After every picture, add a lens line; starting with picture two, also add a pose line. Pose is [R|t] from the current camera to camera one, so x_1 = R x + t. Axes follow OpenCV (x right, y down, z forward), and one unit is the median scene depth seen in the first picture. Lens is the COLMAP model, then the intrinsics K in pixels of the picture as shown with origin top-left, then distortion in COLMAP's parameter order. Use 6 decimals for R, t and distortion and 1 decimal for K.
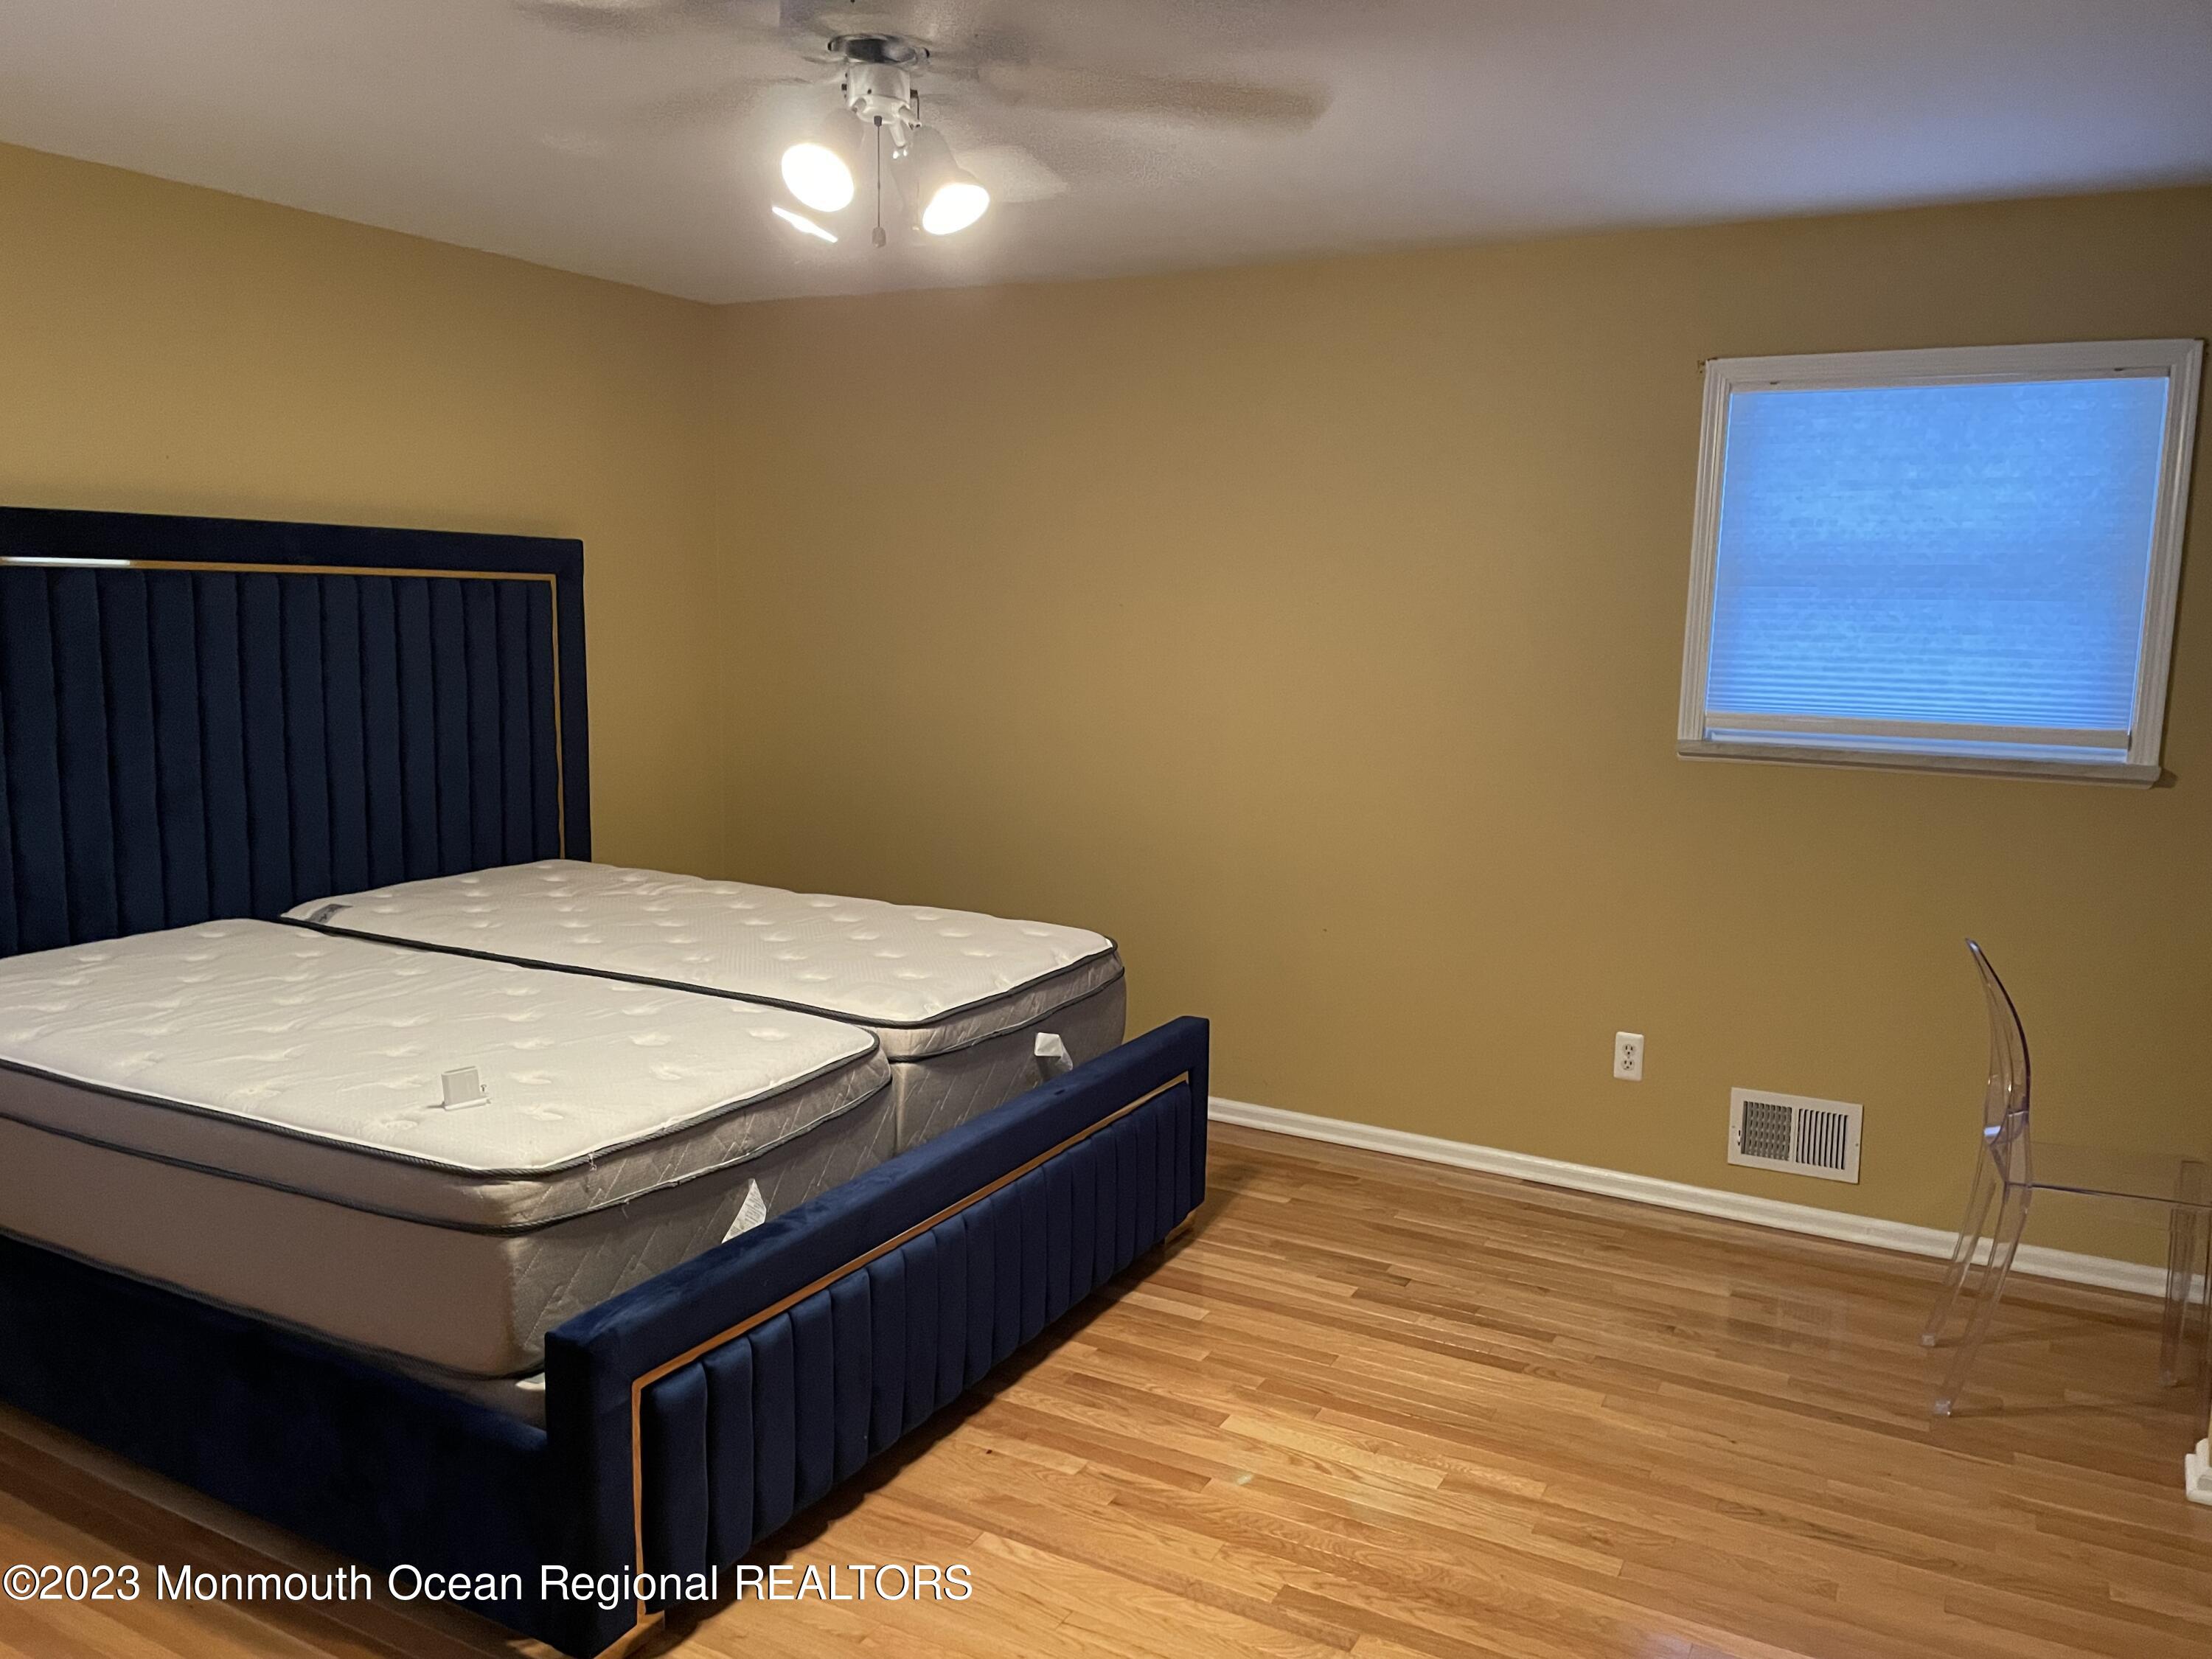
lens RADIAL K [[1696.1, 0, 1104.8], [0, 1696.1, 828.0], [0, 0, 1]] dist [0.100285, -0.096487]
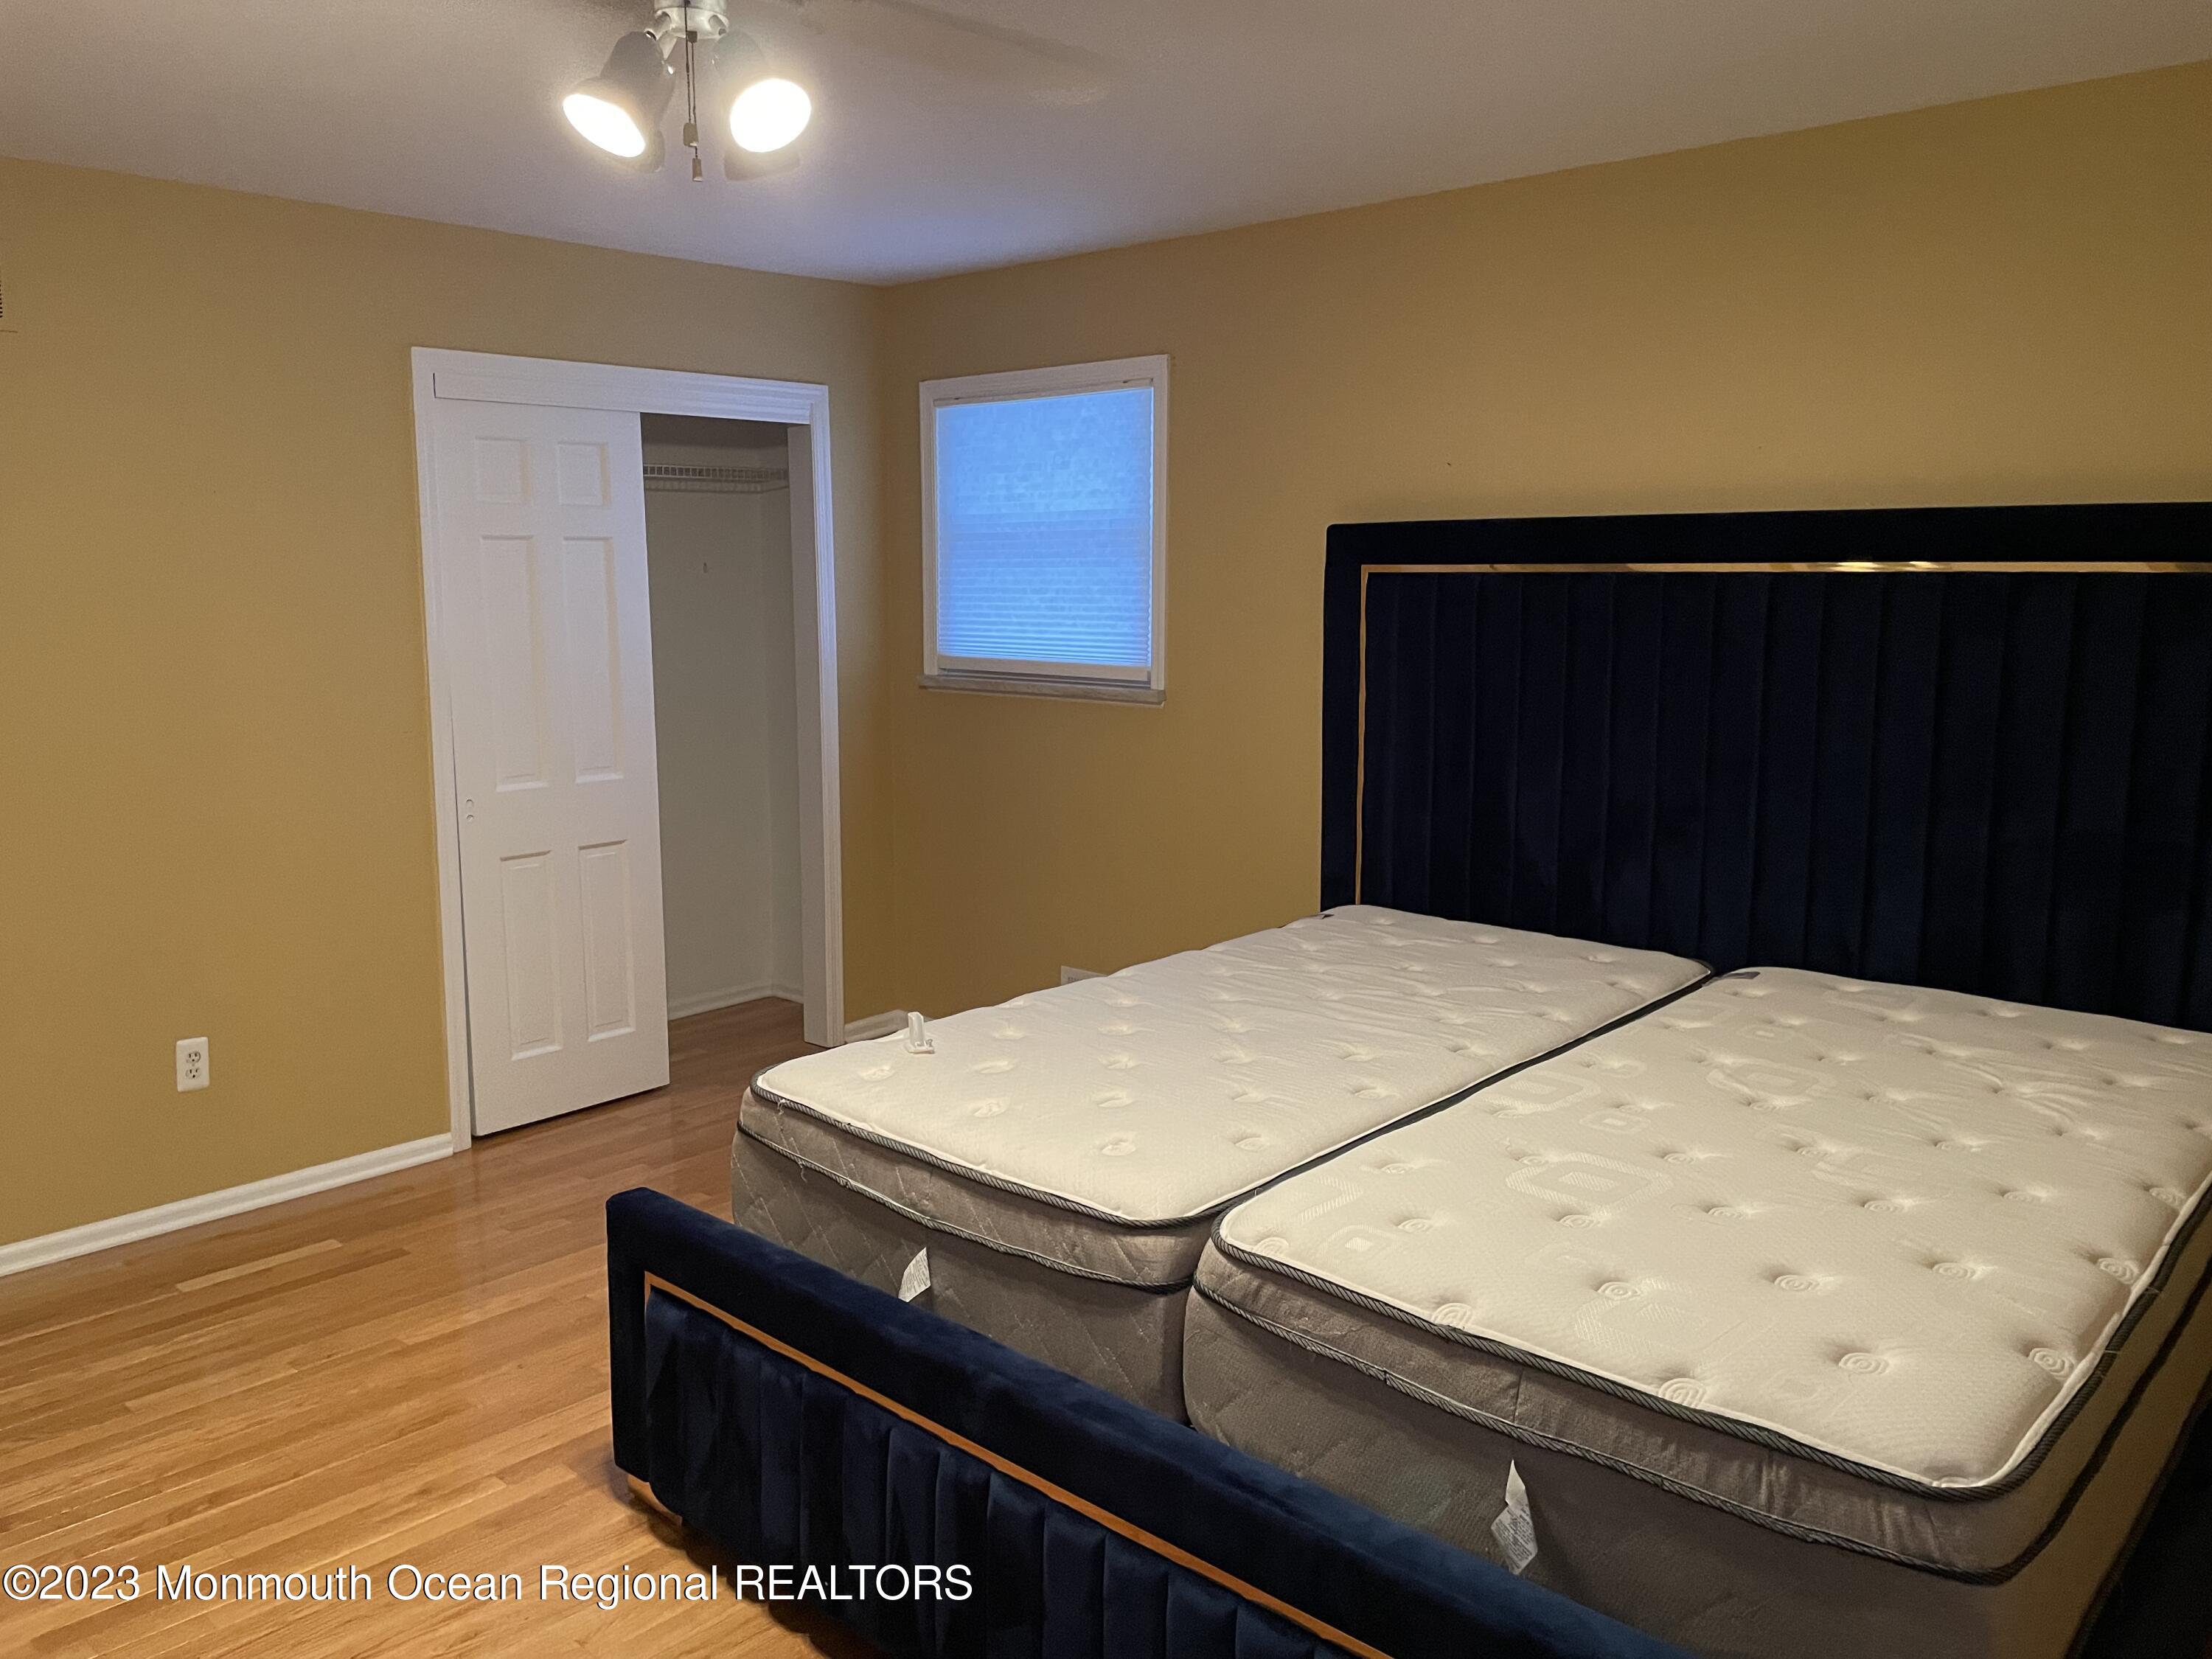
lens RADIAL K [[1696.1, 0, 1105.5], [0, 1696.1, 823.0], [0, 0, 1]] dist [0.100285, -0.096487]
pose [[-0.257931, 0.117610, -0.958978, 0.578205], [-0.145715, 0.976475, 0.158948, -0.157546], [0.955112, 0.180735, -0.234725, 1.250612]]
